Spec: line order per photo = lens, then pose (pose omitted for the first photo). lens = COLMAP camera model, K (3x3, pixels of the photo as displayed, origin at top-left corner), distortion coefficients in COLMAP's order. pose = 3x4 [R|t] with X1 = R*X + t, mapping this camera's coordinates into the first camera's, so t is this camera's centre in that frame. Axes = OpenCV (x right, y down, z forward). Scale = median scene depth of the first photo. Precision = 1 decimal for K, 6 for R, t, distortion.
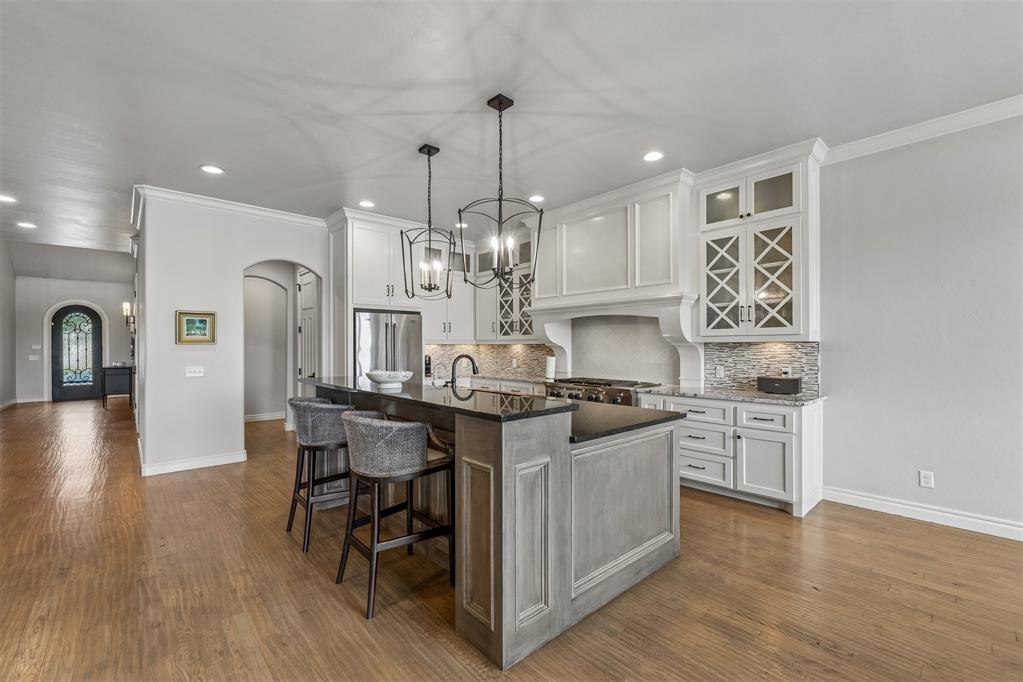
lens RADIAL K [[430.4, 0, 516.2], [0, 430.4, 345.3], [0, 0, 1]] dist [-0.009686, -0.000294]
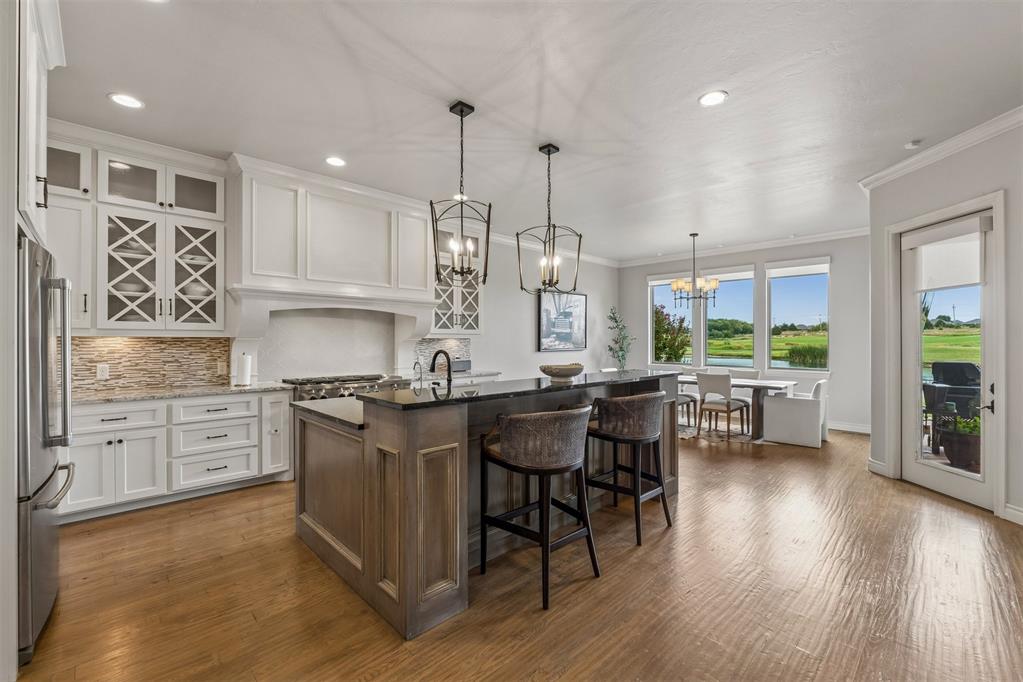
lens RADIAL K [[430.4, 0, 512.6], [0, 430.4, 341.1], [0, 0, 1]] dist [-0.009686, -0.000294]
pose [[-0.032724, 0.004695, 0.999453, -0.926434], [-0.001537, 0.999988, -0.004748, 0.008160], [-0.999463, -0.001692, -0.032717, 0.816585]]
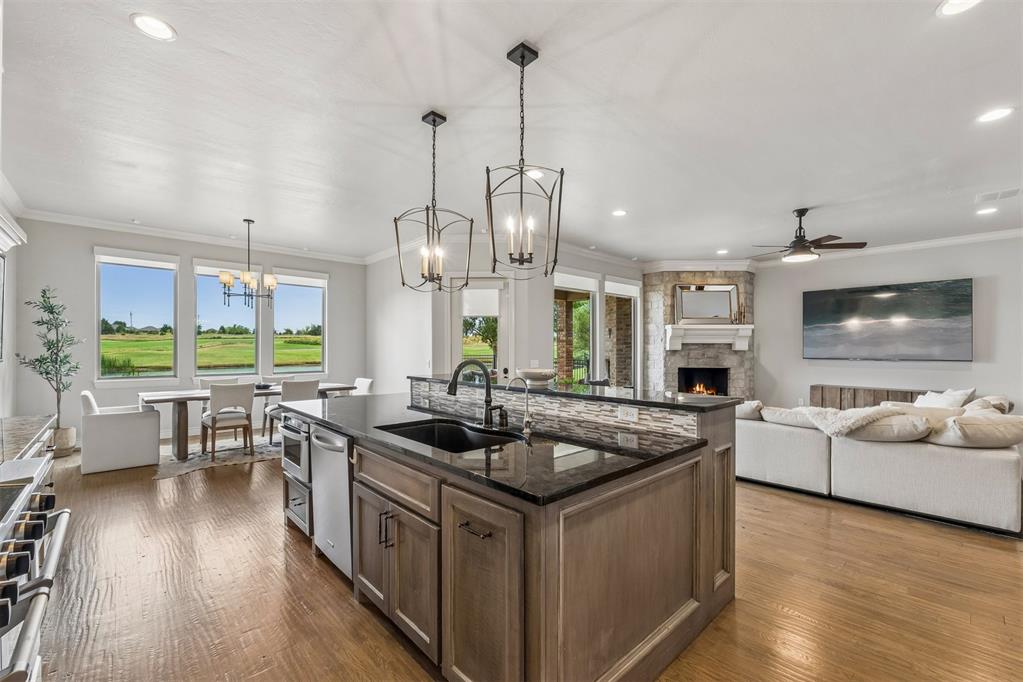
lens RADIAL K [[430.4, 0, 515.5], [0, 430.4, 349.4], [0, 0, 1]] dist [-0.009686, -0.000294]
pose [[-0.999948, 0.003079, -0.009735, -0.167350], [0.003030, 0.999983, 0.004965, 0.004697], [0.009750, 0.004935, -0.999940, 1.471765]]
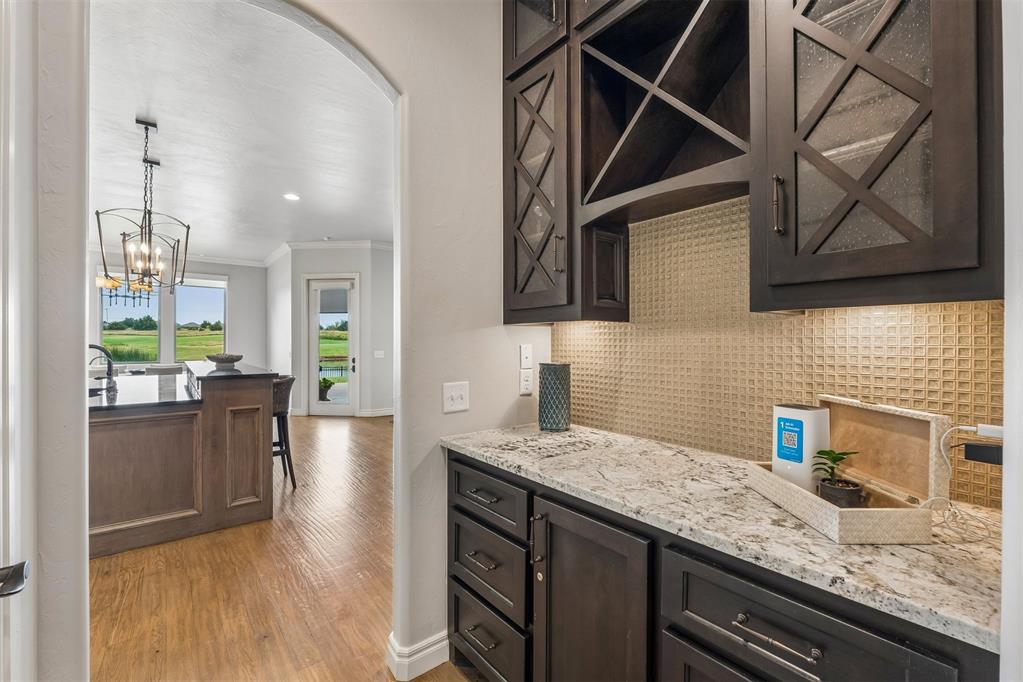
lens RADIAL K [[430.4, 0, 520.9], [0, 430.4, 340.8], [0, 0, 1]] dist [-0.009686, -0.000294]
pose [[-0.998963, 0.003297, 0.045403, -0.936107], [0.003109, 0.999986, -0.004227, 0.020044], [-0.045416, -0.004082, -0.998960, 1.656494]]
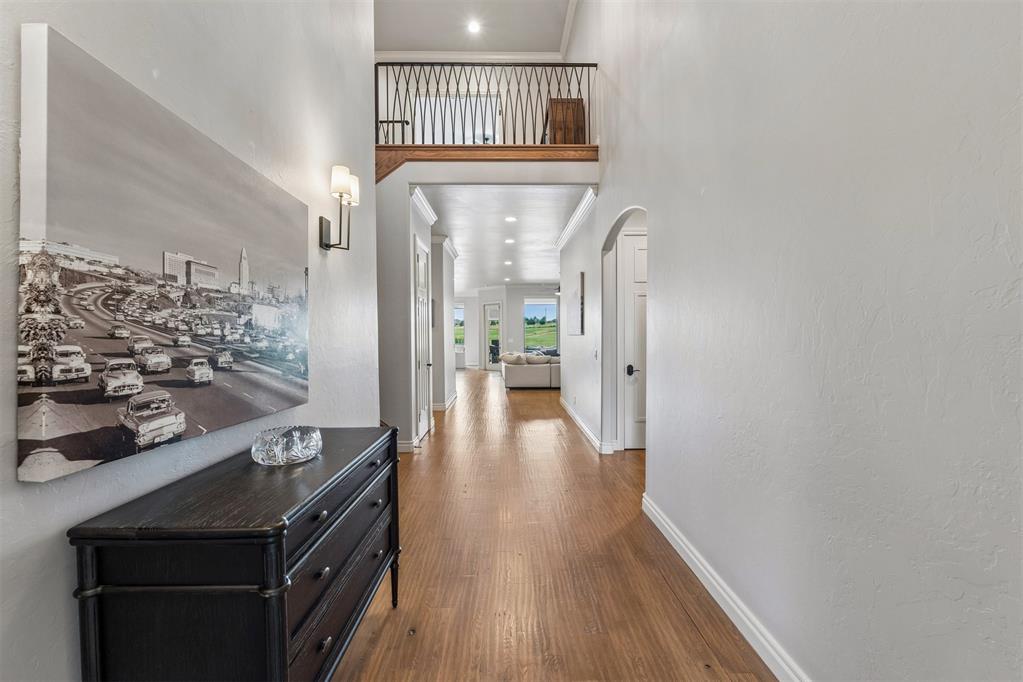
lens RADIAL K [[430.4, 0, 512.6], [0, 430.4, 338.3], [0, 0, 1]] dist [-0.009686, -0.000294]
pose [[-0.750395, -0.000001, 0.660989, -2.831266], [0.007137, 0.999942, 0.008104, 0.015513], [-0.660951, 0.010799, -0.750352, 2.745463]]
